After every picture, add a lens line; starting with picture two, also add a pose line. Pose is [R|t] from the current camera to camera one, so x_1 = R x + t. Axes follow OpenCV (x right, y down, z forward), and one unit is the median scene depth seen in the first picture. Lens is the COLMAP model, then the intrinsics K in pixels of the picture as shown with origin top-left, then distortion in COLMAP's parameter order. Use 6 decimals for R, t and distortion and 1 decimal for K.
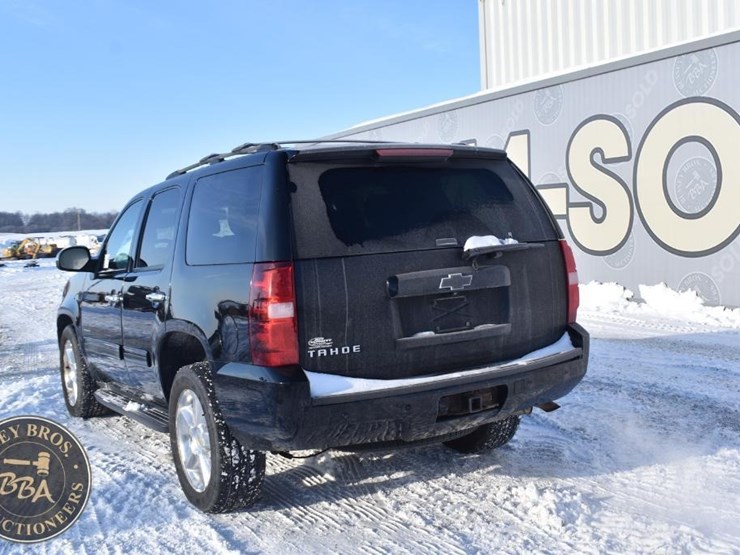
lens RADIAL K [[772.6, 0, 370.0], [0, 772.6, 277.5], [0, 0, 1]] dist [-0.076917, -0.011390]
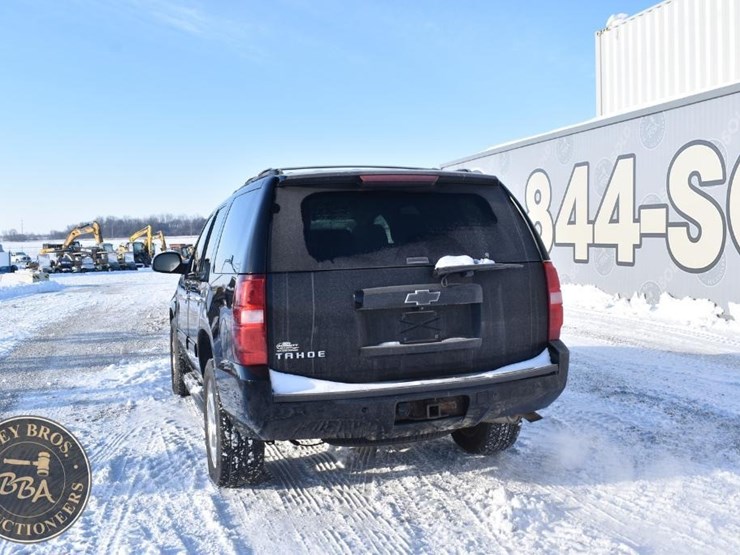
lens RADIAL K [[683.1, 0, 370.0], [0, 683.1, 277.5], [0, 0, 1]] dist [-0.092080, 0.008785]
pose [[0.980121, 0.036902, -0.194937, 0.201695], [-0.038053, 0.999273, -0.002166, -0.015840], [0.194715, 0.009541, 0.980813, 0.036115]]
